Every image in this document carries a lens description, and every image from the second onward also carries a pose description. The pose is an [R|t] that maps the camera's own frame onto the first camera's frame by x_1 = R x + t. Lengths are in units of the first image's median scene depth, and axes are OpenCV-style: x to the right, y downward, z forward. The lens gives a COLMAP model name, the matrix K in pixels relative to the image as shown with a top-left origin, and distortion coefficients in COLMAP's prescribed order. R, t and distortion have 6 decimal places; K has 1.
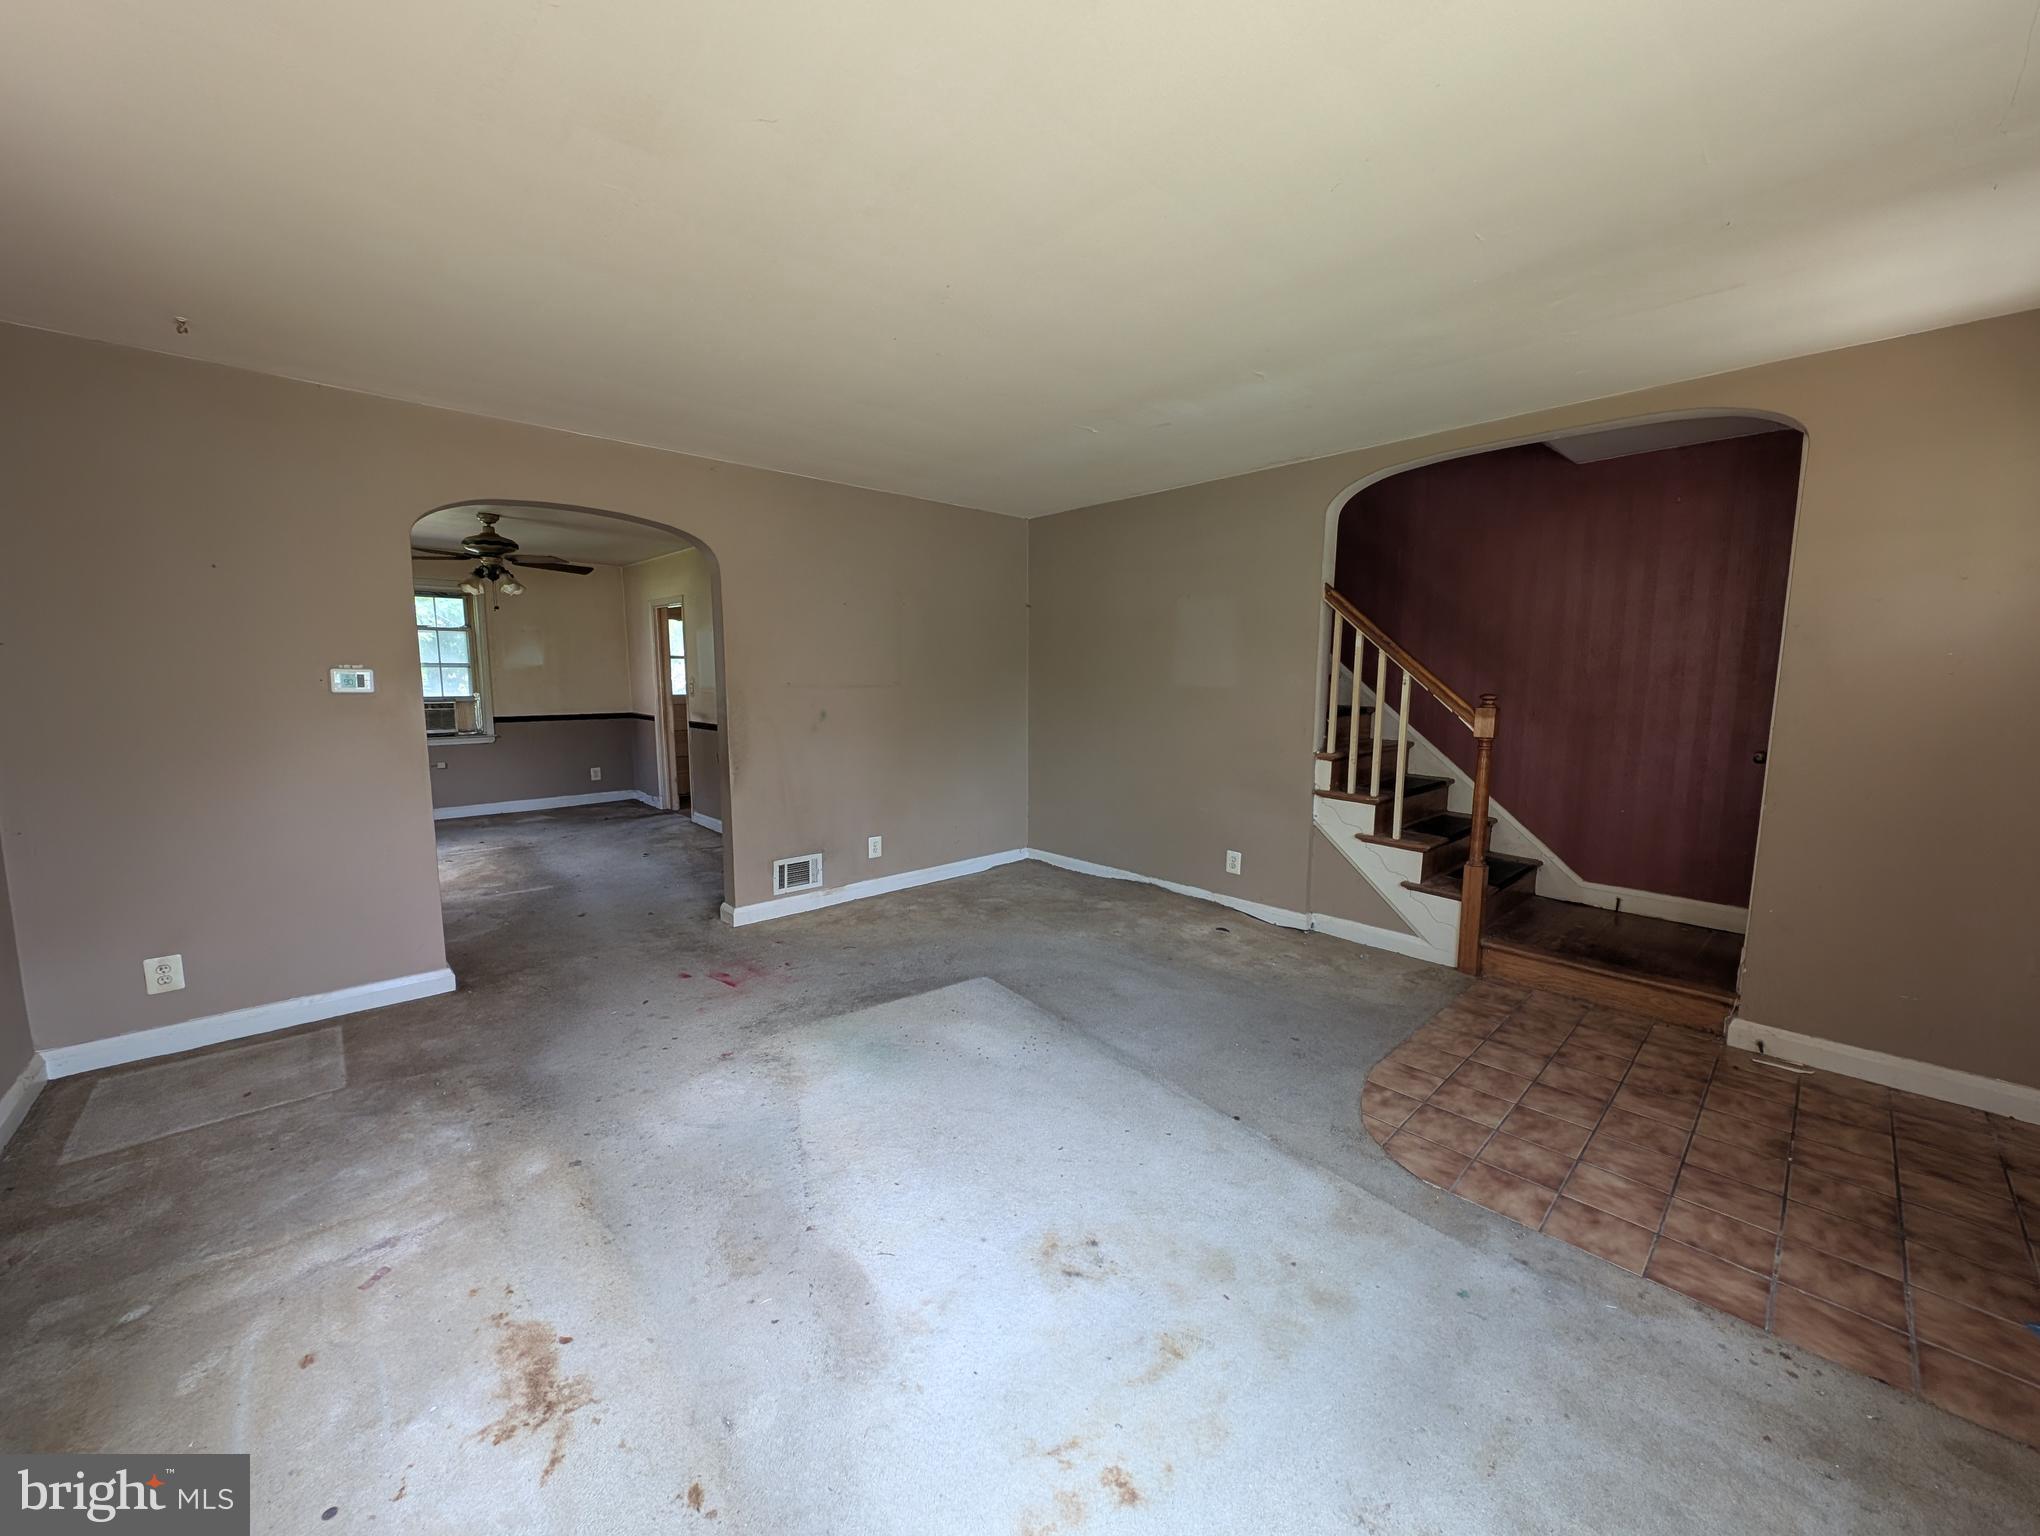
lens RADIAL K [[769.8, 0, 1015.1], [0, 769.8, 768.5], [0, 0, 1]] dist [0.006390, -0.001395]
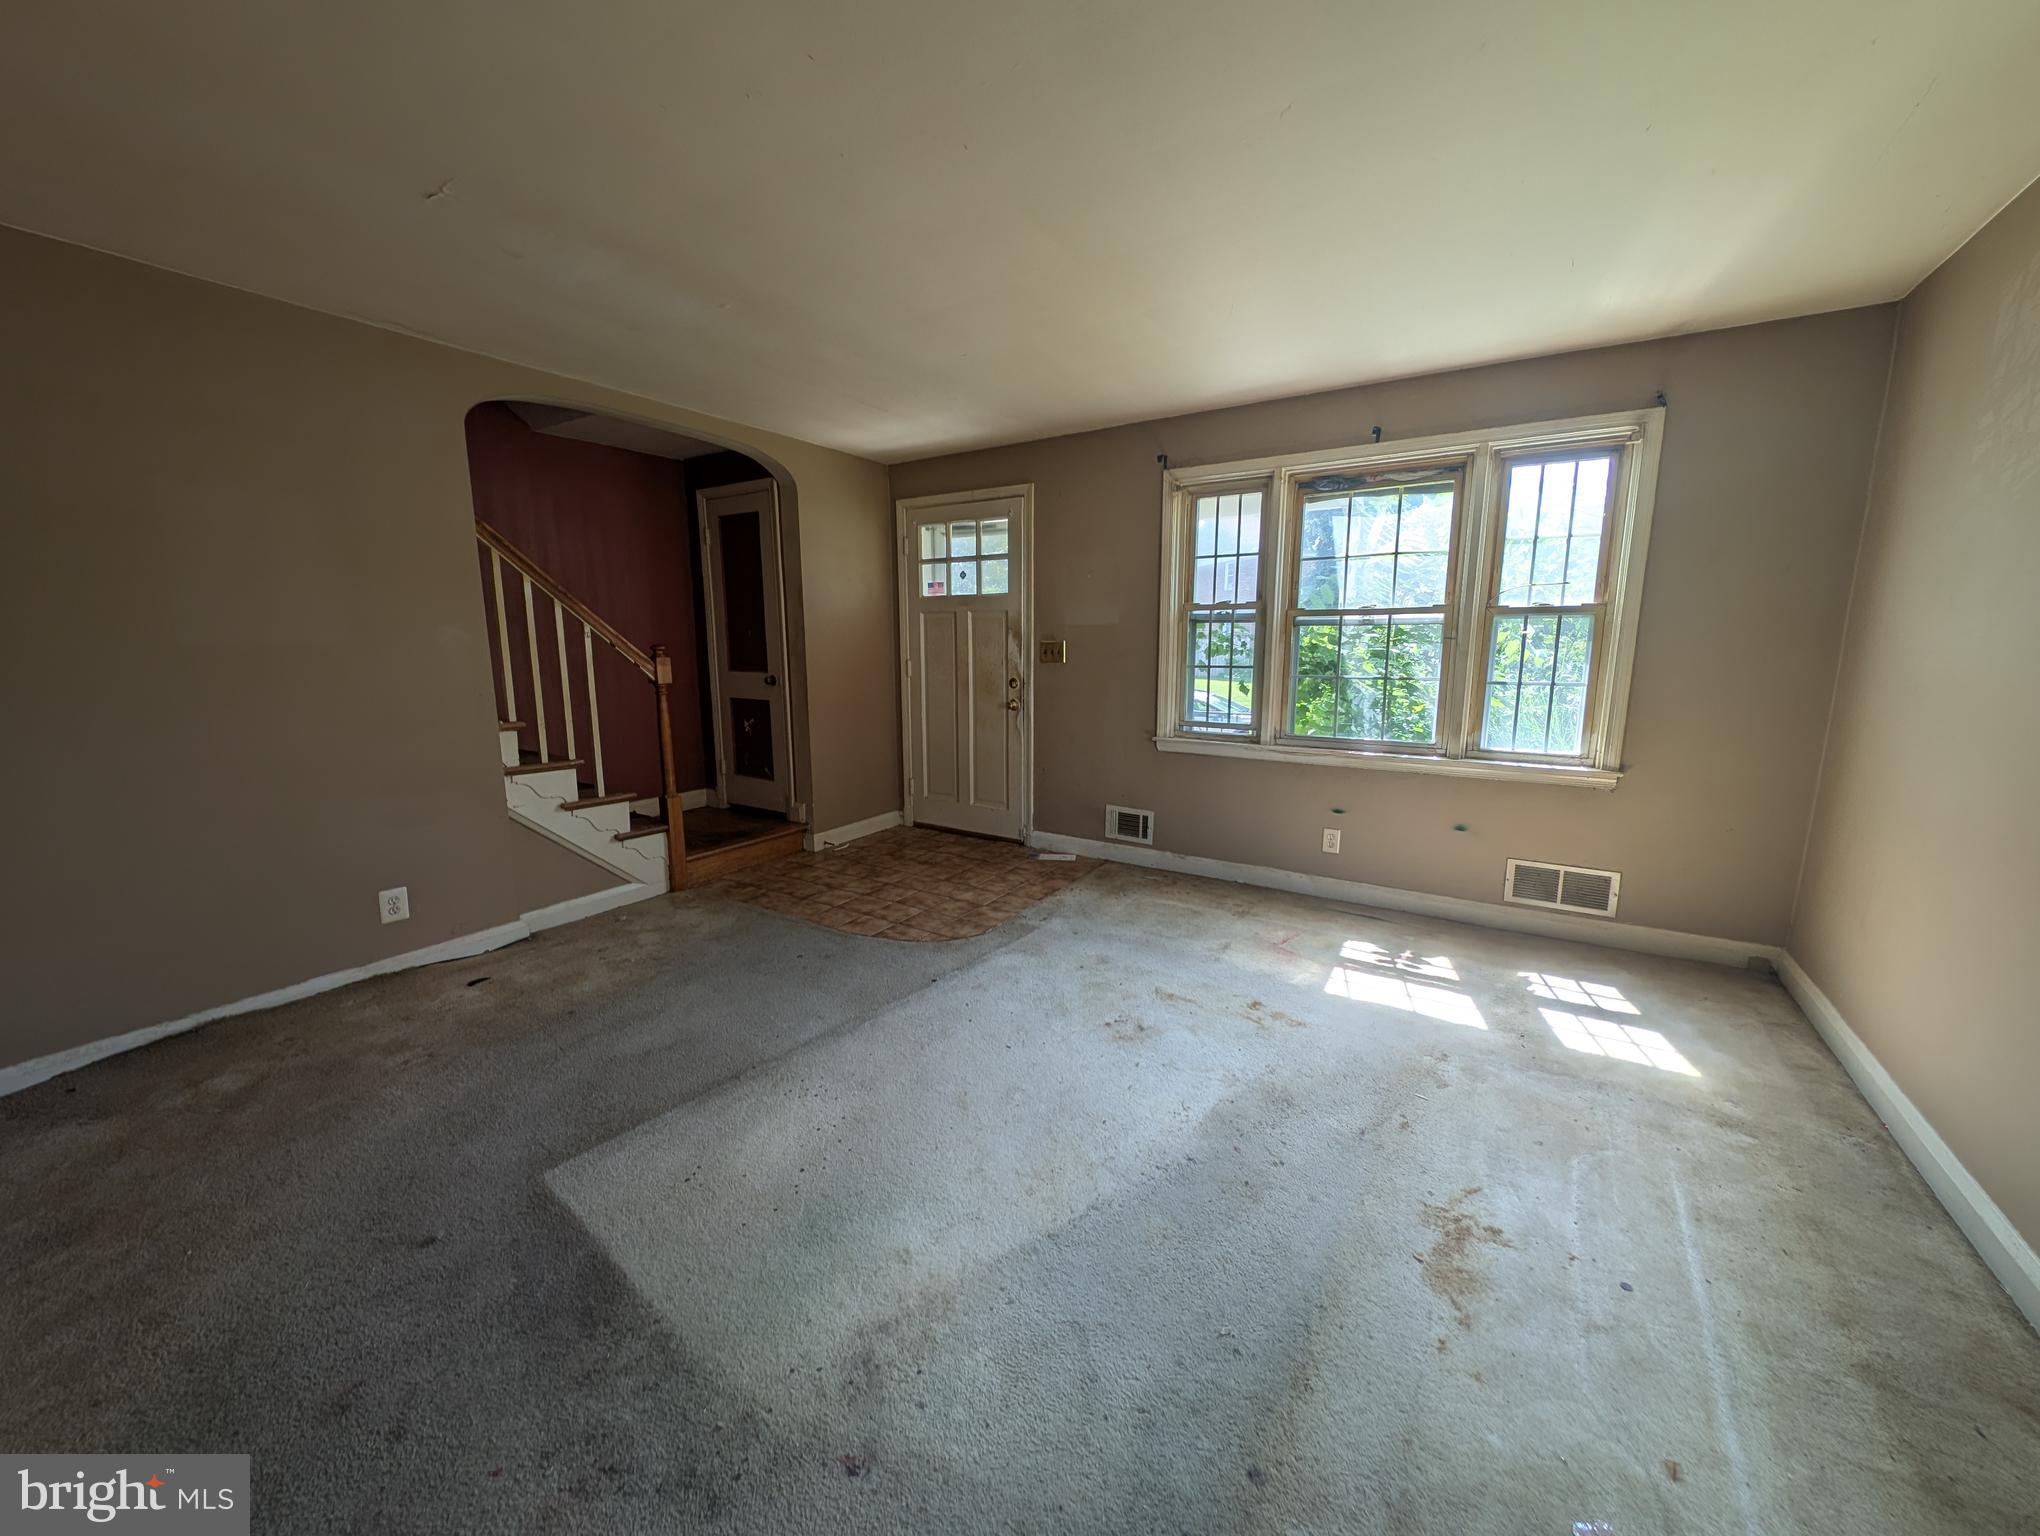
lens RADIAL K [[769.8, 0, 1017.3], [0, 769.8, 776.6], [0, 0, 1]] dist [0.006390, -0.001395]
pose [[-0.248924, -0.178864, 0.951864, -0.726837], [0.125560, 0.968546, 0.214834, -0.099263], [-0.960350, 0.172993, -0.218636, 0.899080]]
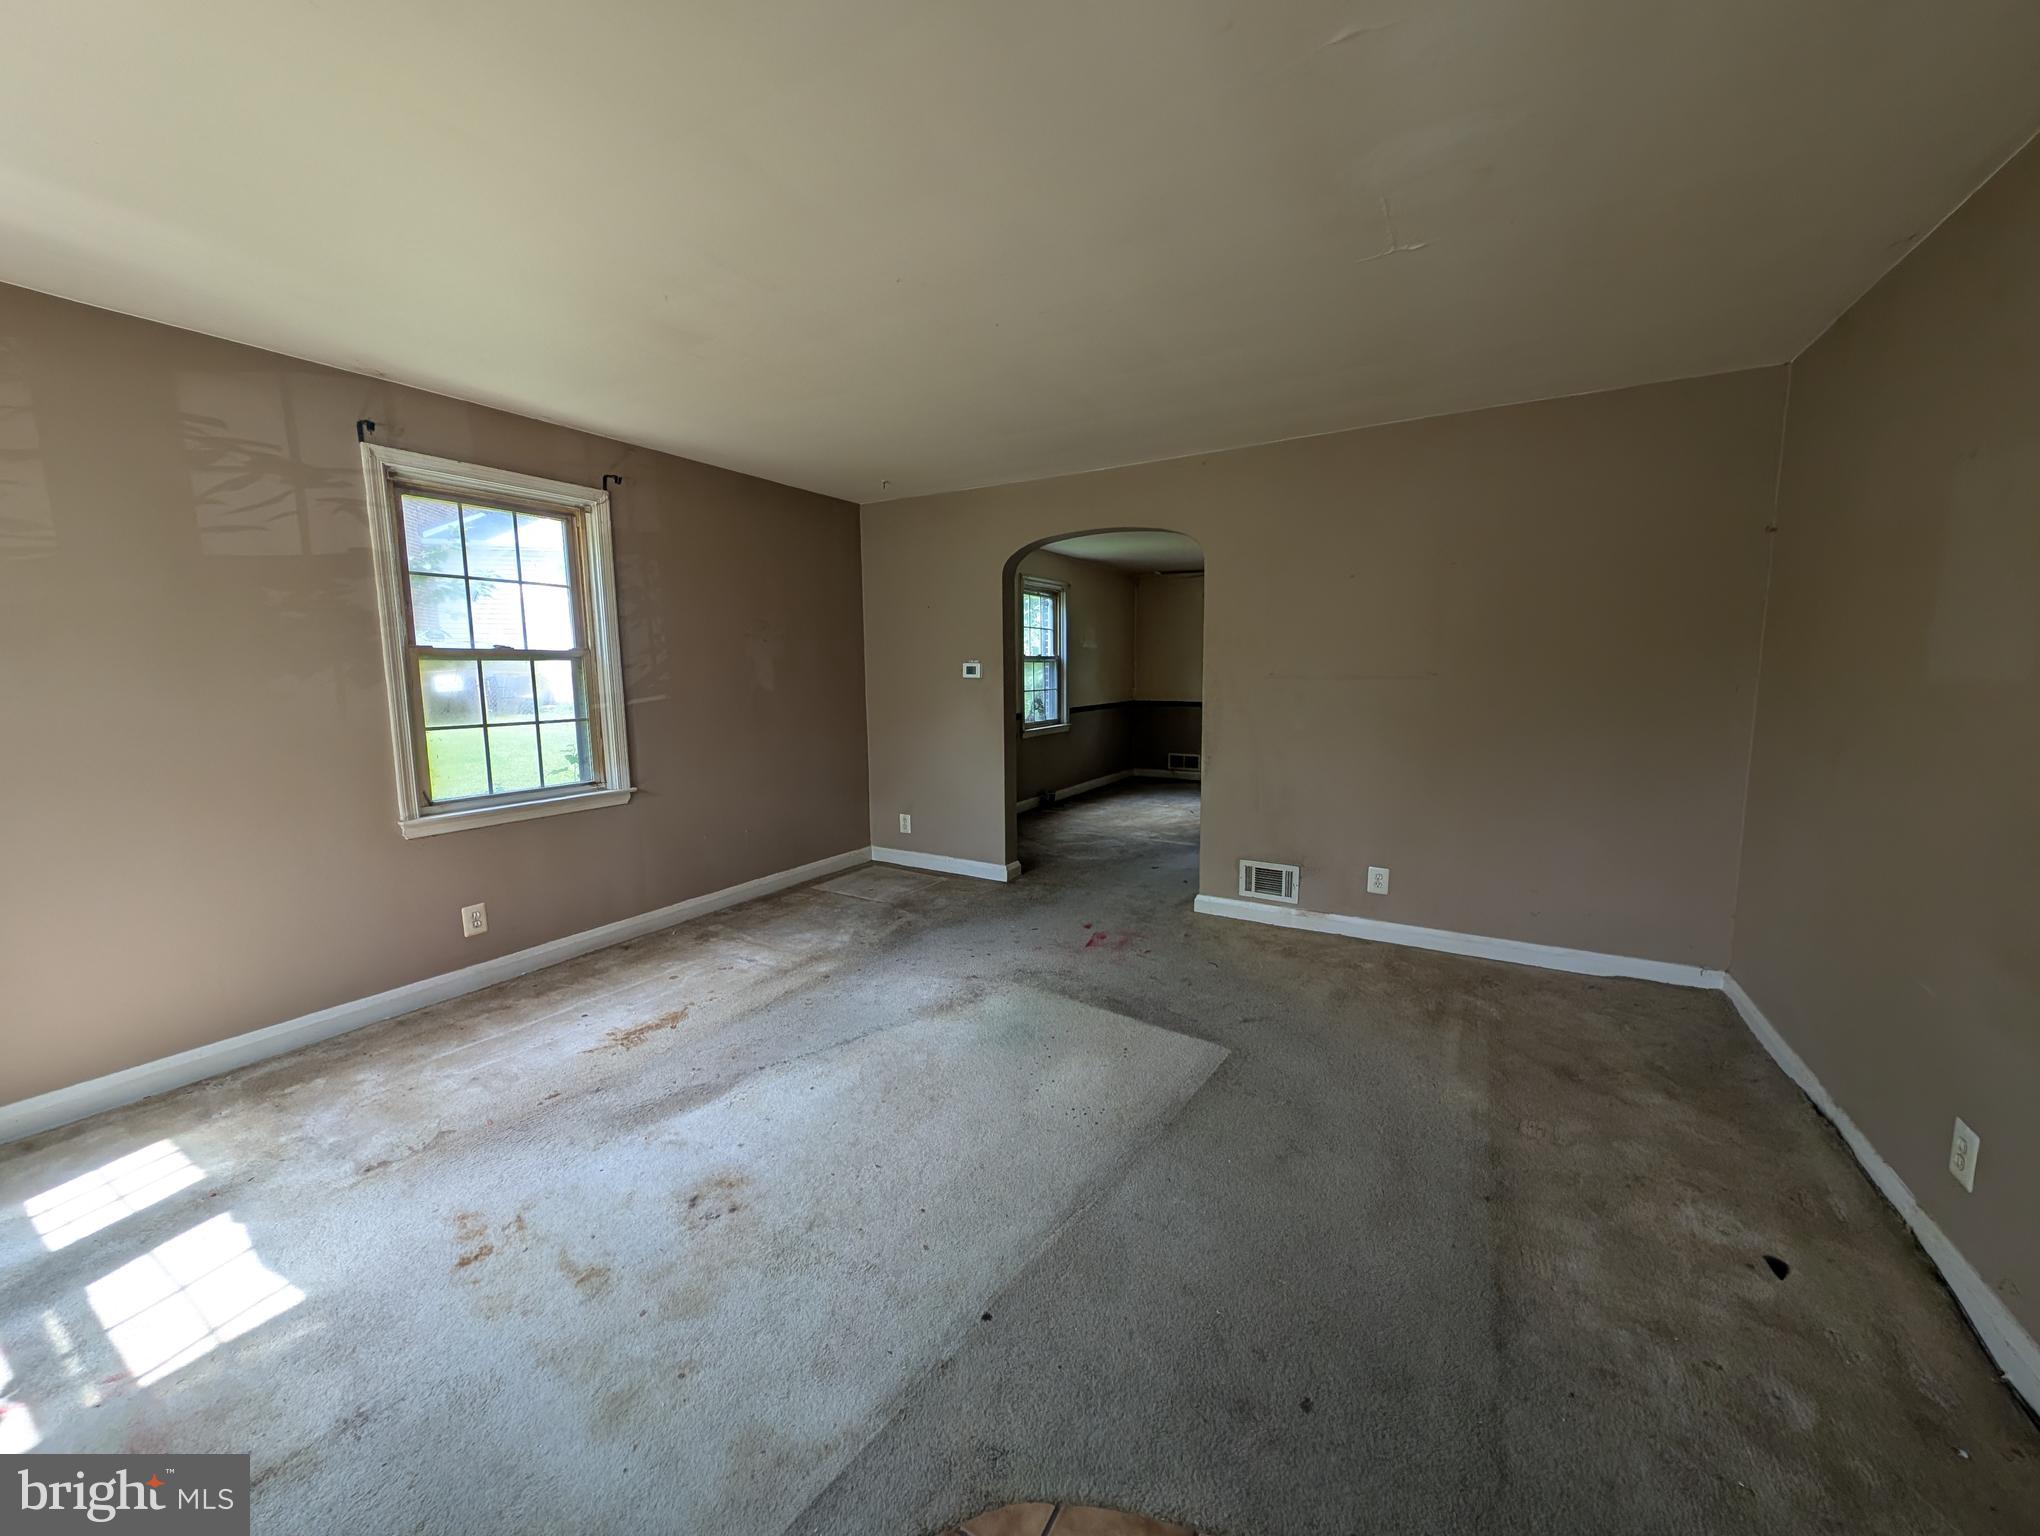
lens RADIAL K [[769.8, 0, 1022.6], [0, 769.8, 765.0], [0, 0, 1]] dist [0.006390, -0.001395]
pose [[0.291518, 0.117738, -0.949292, 0.731175], [-0.111812, 0.989787, 0.088424, -0.073052], [0.950008, 0.080365, 0.301706, 0.651291]]
